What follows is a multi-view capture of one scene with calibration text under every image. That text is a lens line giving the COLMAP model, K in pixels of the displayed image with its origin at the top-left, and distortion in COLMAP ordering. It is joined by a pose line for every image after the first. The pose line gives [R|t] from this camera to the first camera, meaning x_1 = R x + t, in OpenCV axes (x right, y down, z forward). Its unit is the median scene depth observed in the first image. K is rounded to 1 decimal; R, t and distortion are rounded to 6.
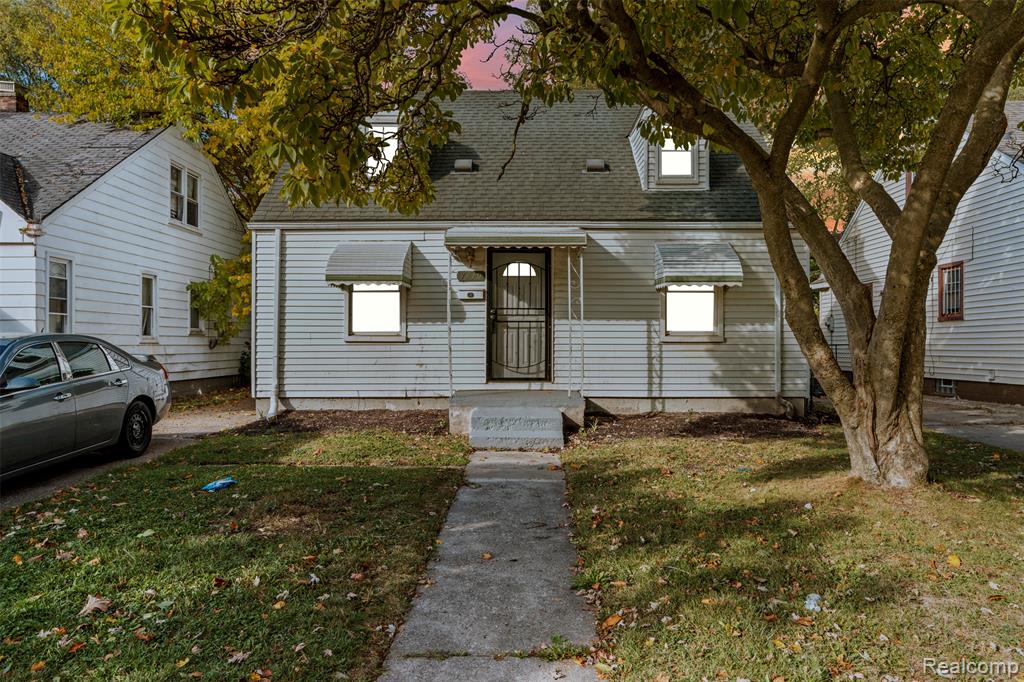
lens RADIAL K [[694.3, 0, 513.0], [0, 694.3, 342.6], [0, 0, 1]] dist [-0.000540, 0.000294]
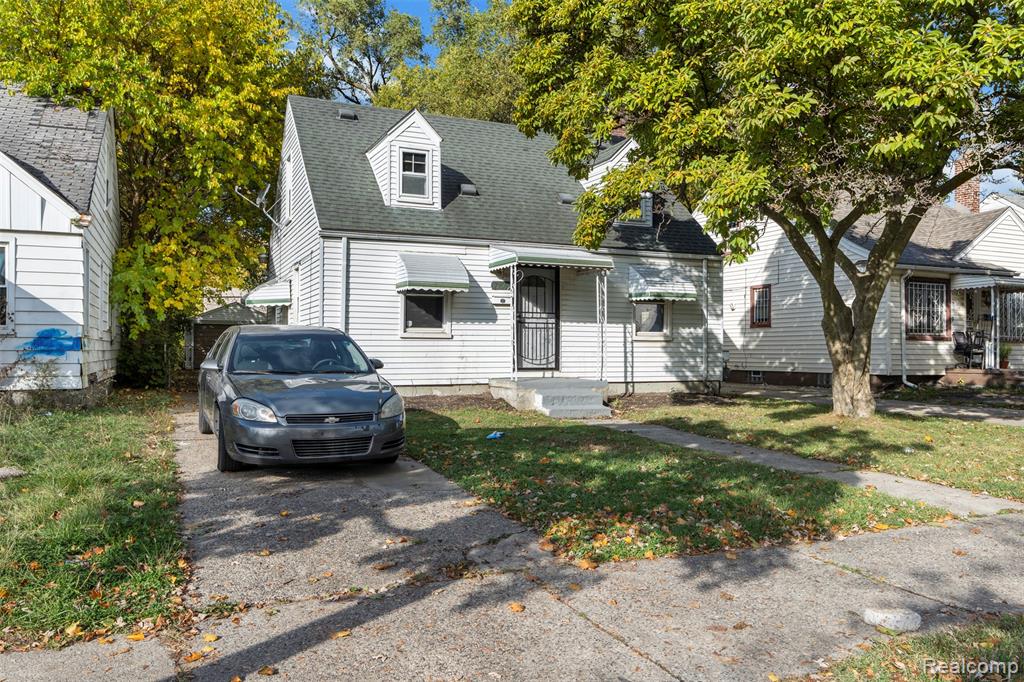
lens RADIAL K [[795.5, 0, 512.7], [0, 795.5, 341.5], [0, 0, 1]] dist [0.000806, 0.000442]
pose [[0.910834, 0.009018, 0.412674, -0.625123], [-0.006893, 0.999954, -0.006637, 0.012992], [-0.412715, 0.003201, 0.910854, -0.293900]]
